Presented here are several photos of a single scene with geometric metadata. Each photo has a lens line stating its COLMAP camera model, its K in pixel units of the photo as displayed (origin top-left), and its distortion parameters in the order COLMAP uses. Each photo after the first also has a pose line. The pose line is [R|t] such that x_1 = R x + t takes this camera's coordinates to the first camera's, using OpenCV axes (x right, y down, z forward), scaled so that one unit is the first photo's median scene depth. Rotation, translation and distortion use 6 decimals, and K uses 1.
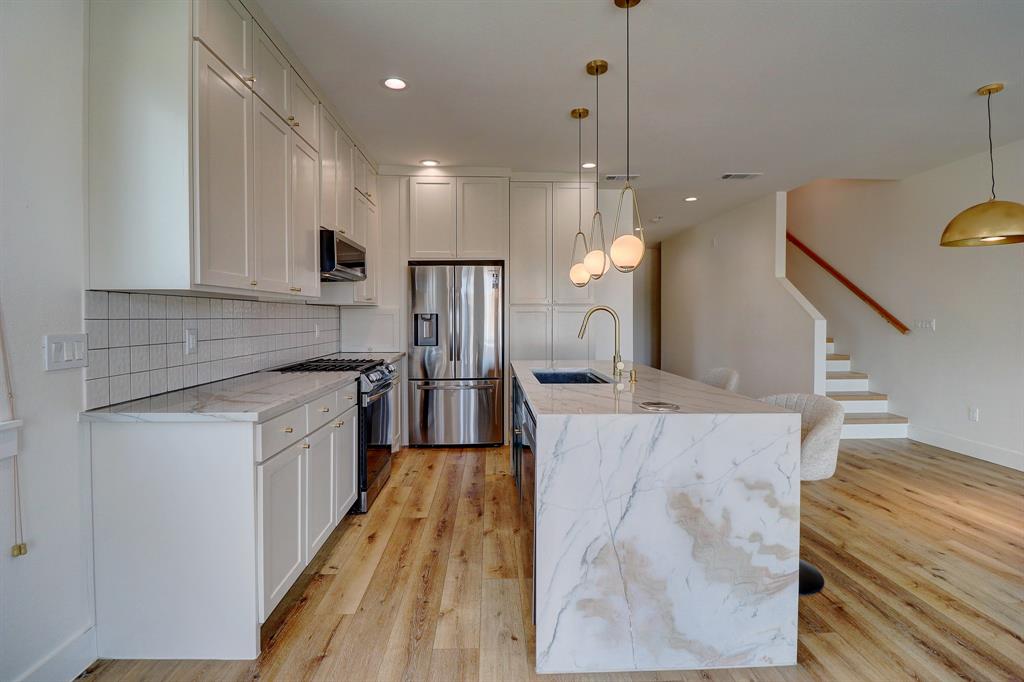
lens RADIAL K [[471.0, 0, 505.7], [0, 471.0, 324.4], [0, 0, 1]] dist [-0.001454, -0.012184]
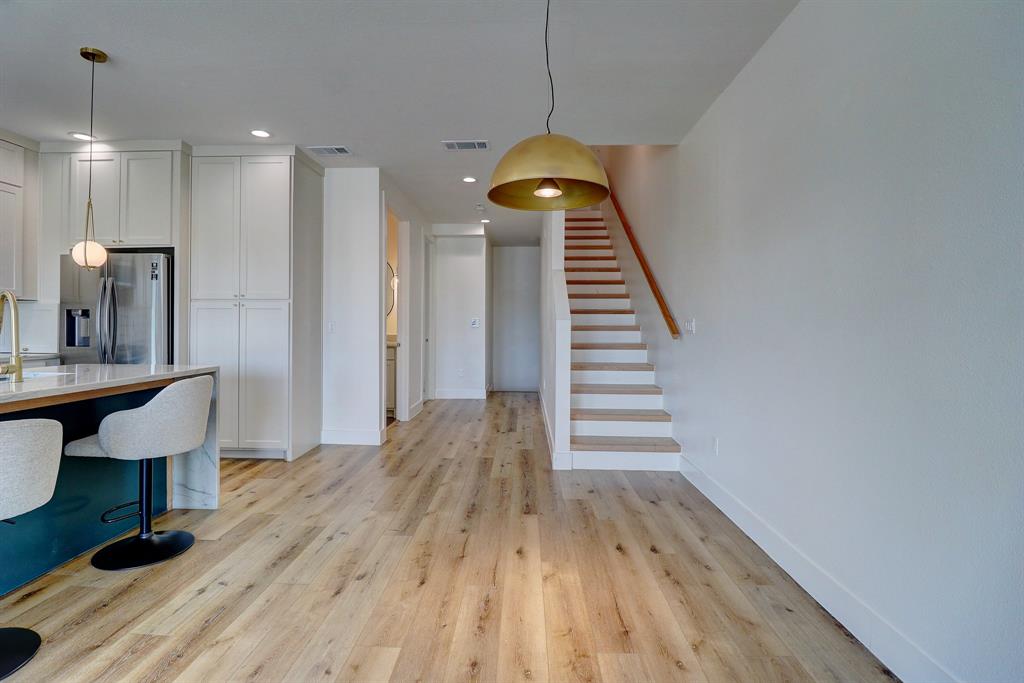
lens RADIAL K [[471.0, 0, 505.7], [0, 471.0, 324.9], [0, 0, 1]] dist [-0.001454, -0.012184]
pose [[0.997191, 0.006842, -0.074588, 0.931802], [-0.008005, 0.999851, -0.015297, 0.017980], [0.074472, 0.015851, 0.997097, 0.278548]]
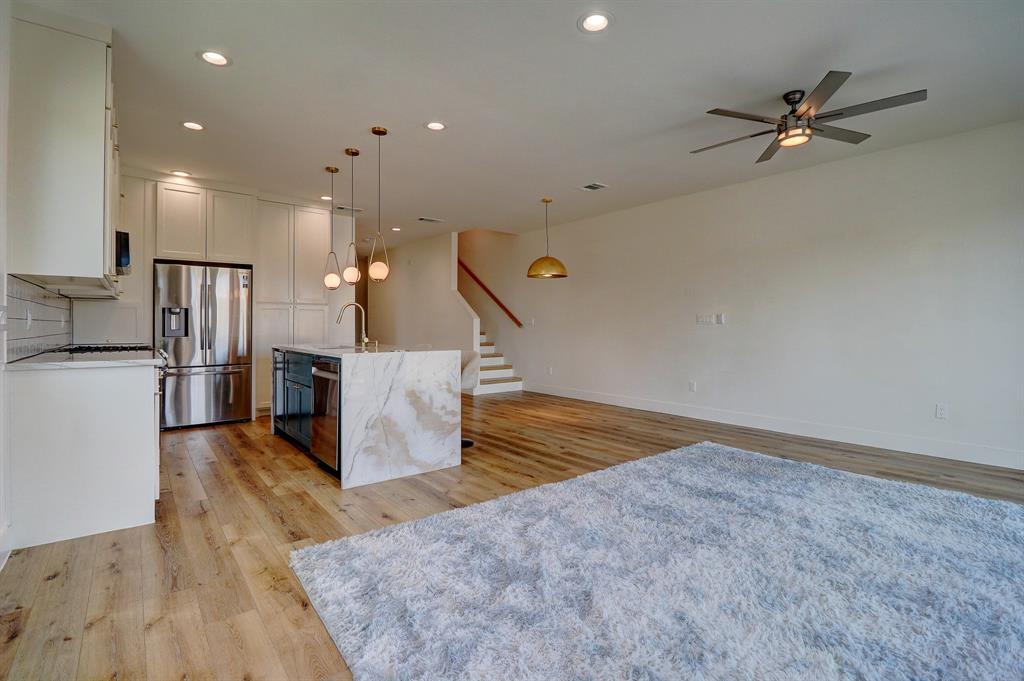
lens RADIAL K [[471.0, 0, 505.7], [0, 471.0, 323.9], [0, 0, 1]] dist [-0.001454, -0.012184]
pose [[0.805317, 0.004556, 0.592827, -0.271770], [0.006710, 0.999836, -0.016800, 0.053464], [-0.592806, 0.017507, 0.805155, -0.479518]]
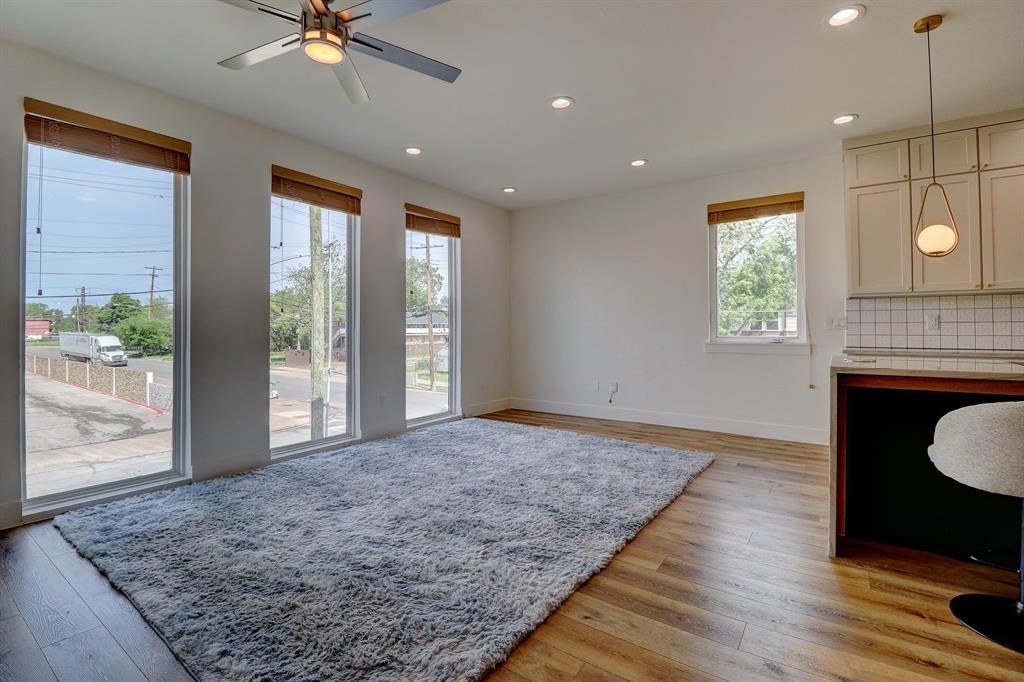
lens RADIAL K [[471.0, 0, 505.7], [0, 471.0, 324.4], [0, 0, 1]] dist [-0.001454, -0.012184]
pose [[-0.608346, -0.004544, -0.793659, 1.166561], [-0.009670, 0.999952, 0.001686, 0.039694], [0.793613, 0.008700, -0.608360, 0.558858]]
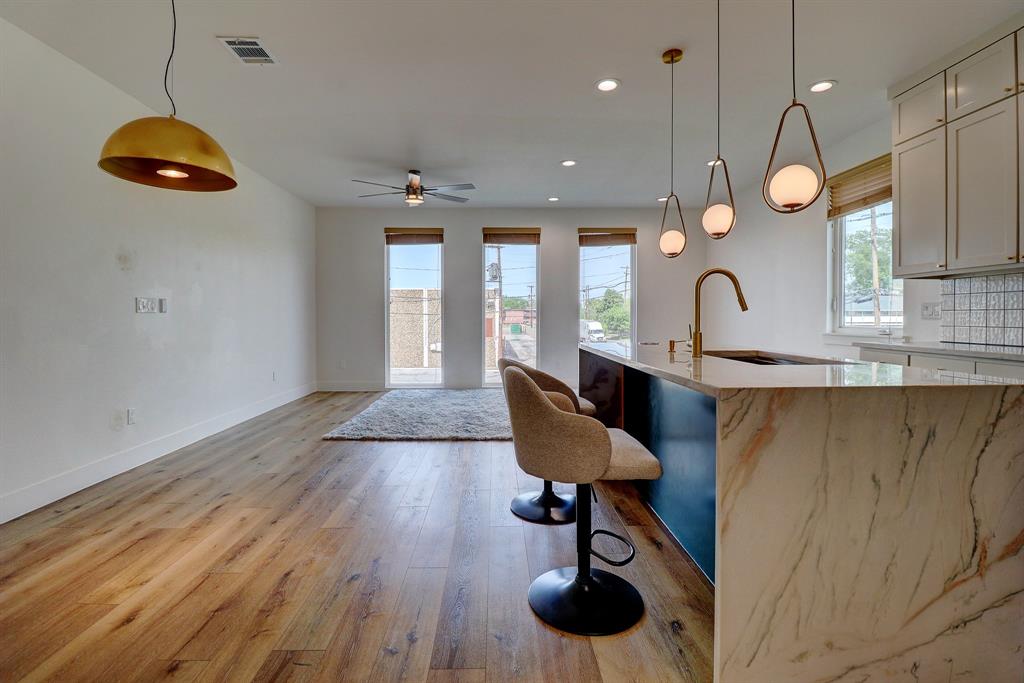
lens RADIAL K [[471.0, 0, 505.7], [0, 471.0, 324.9], [0, 0, 1]] dist [-0.001454, -0.012184]
pose [[-0.999919, 0.002296, 0.012482, 0.470239], [0.002696, 0.999481, 0.032103, 0.024919], [-0.012402, 0.032134, -0.999407, 1.542880]]
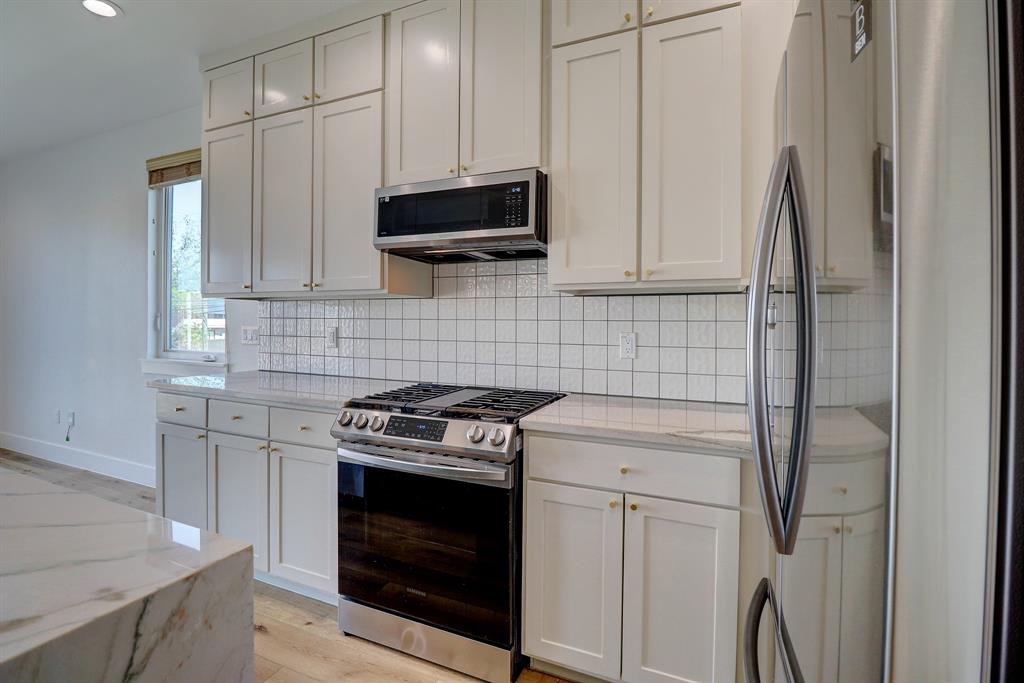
lens RADIAL K [[471.0, 0, 505.7], [0, 471.0, 324.9], [0, 0, 1]] dist [-0.001454, -0.012184]
pose [[-0.433828, 0.006414, -0.900973, 0.150360], [-0.021367, 0.999620, 0.017405, -0.017828], [0.900742, 0.026802, -0.433526, 1.343448]]
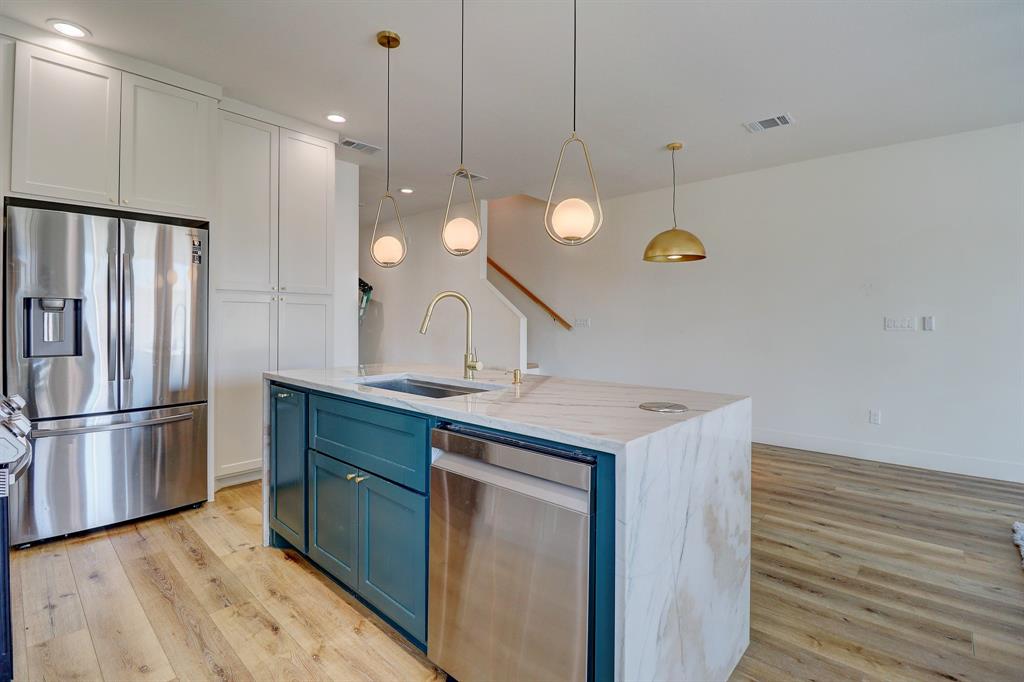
lens RADIAL K [[471.0, 0, 505.7], [0, 471.0, 324.4], [0, 0, 1]] dist [-0.001454, -0.012184]
pose [[0.704321, 0.001624, 0.709880, -0.250811], [0.003848, 0.999974, -0.006106, 0.018367], [-0.709871, 0.007032, 0.704297, 0.338527]]
